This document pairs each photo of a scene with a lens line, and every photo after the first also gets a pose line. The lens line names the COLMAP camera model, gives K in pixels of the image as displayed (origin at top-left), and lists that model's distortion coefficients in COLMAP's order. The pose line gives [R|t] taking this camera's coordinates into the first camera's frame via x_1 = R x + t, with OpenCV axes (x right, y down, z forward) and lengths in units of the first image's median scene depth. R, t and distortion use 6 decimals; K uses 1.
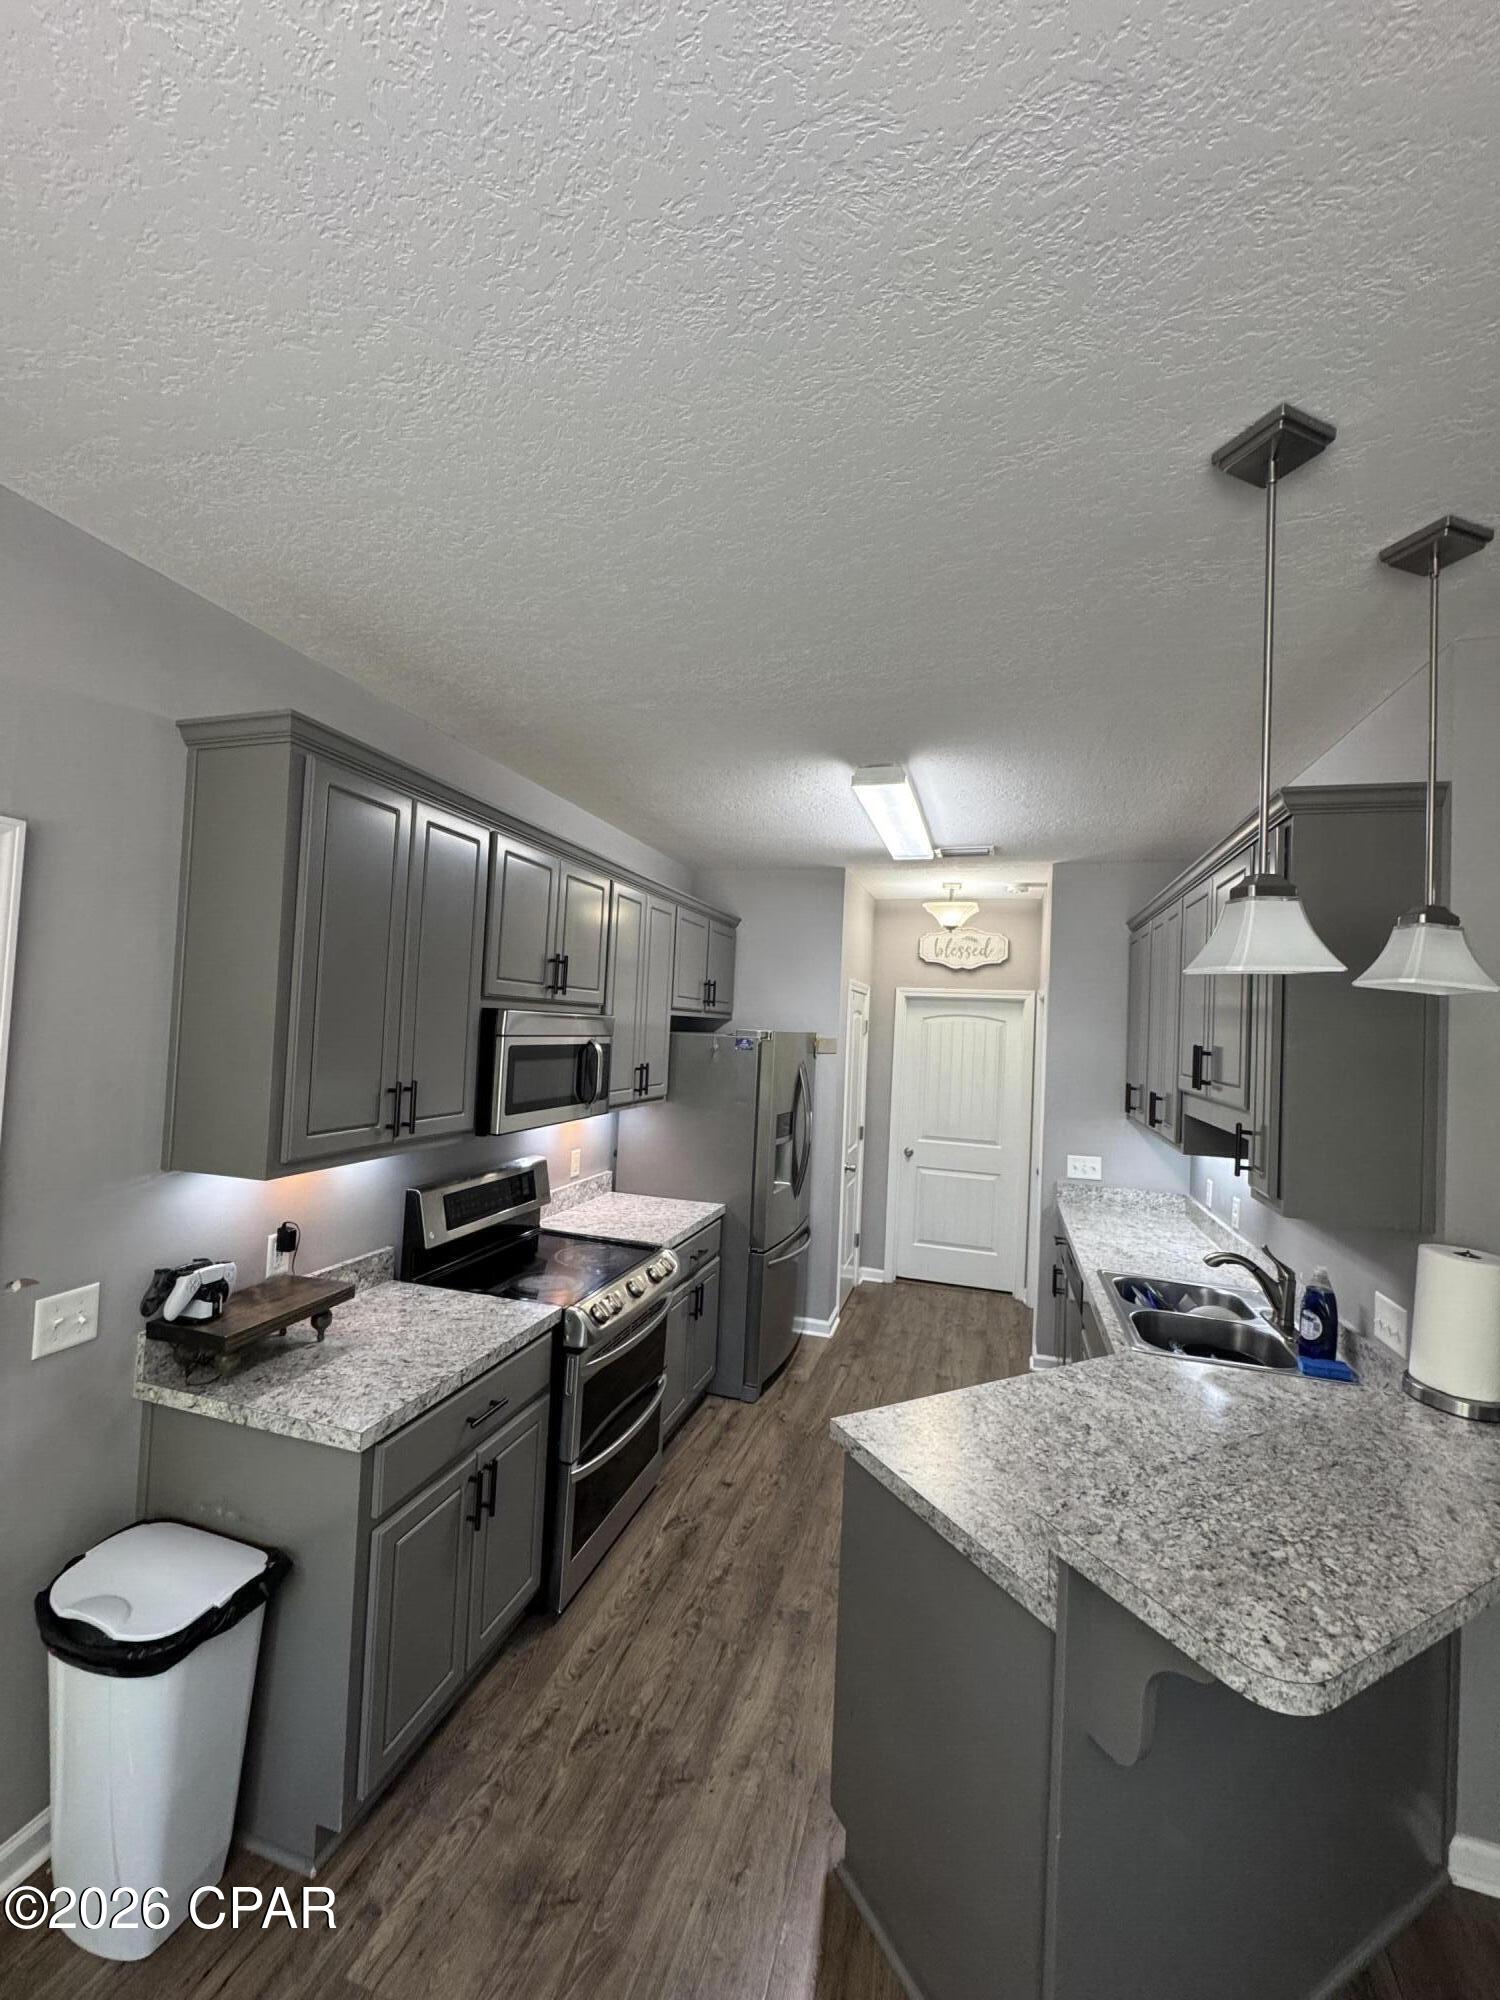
lens RADIAL K [[801.7, 0, 751.5], [0, 801.7, 1001.1], [0, 0, 1]] dist [-0.000214, -0.000002]
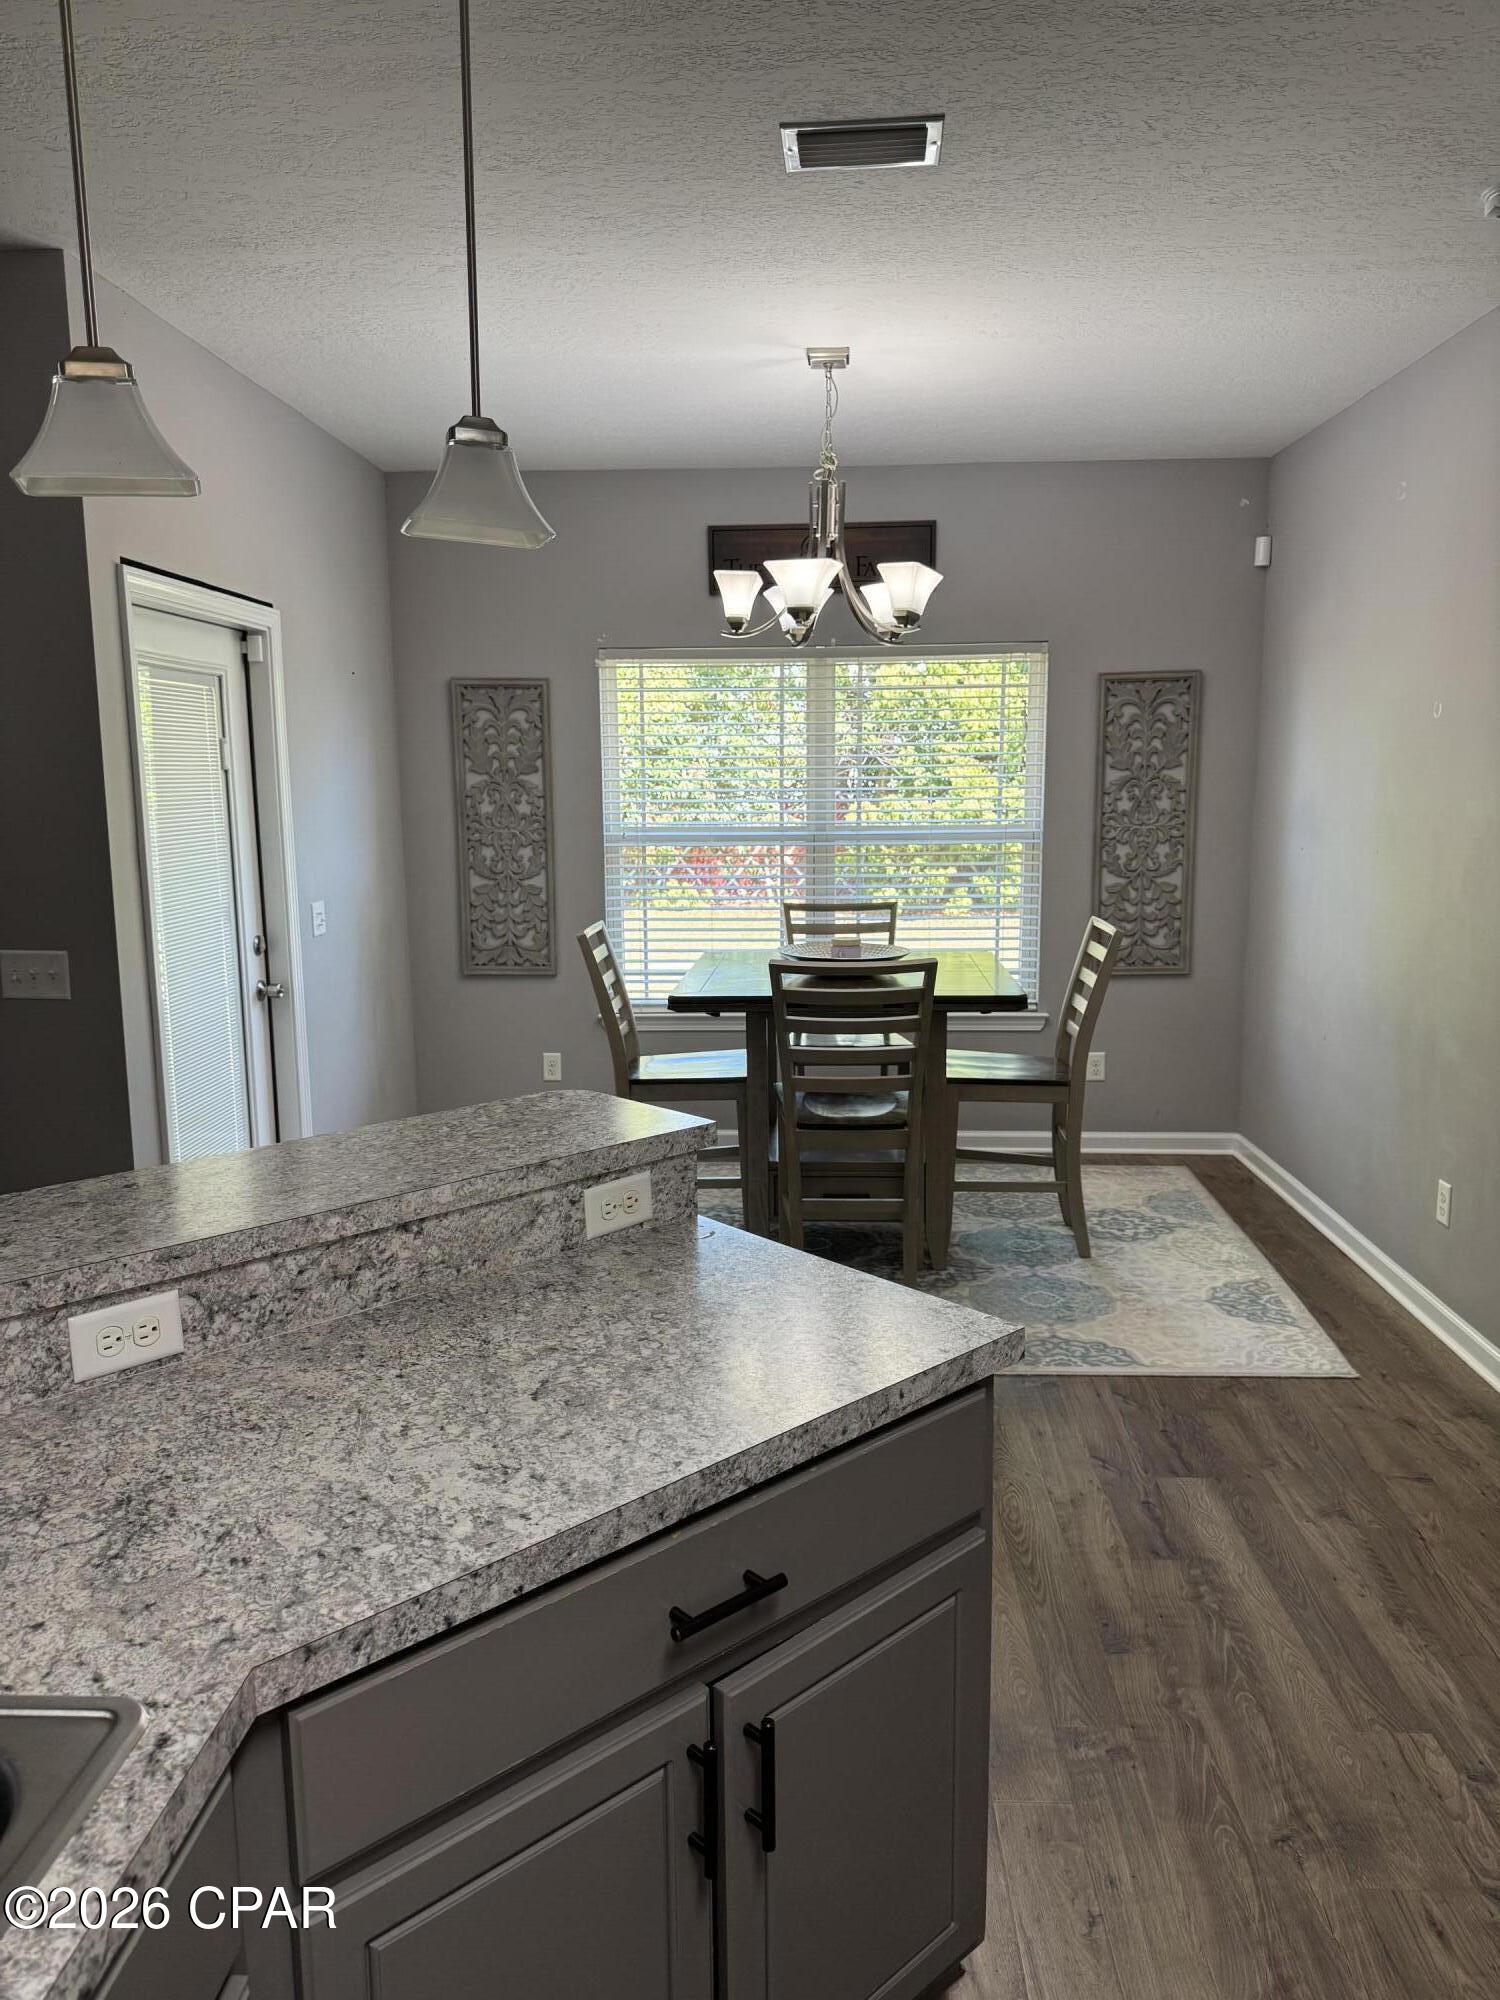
lens RADIAL K [[1397.4, 0, 746.6], [0, 1397.4, 998.9], [0, 0, 1]] dist [0.003544, 0.000705]
pose [[-0.969209, 0.002157, -0.246231, 0.460860], [-0.026893, 0.993053, 0.114556, 0.179694], [0.244768, 0.117651, -0.962417, 1.656862]]
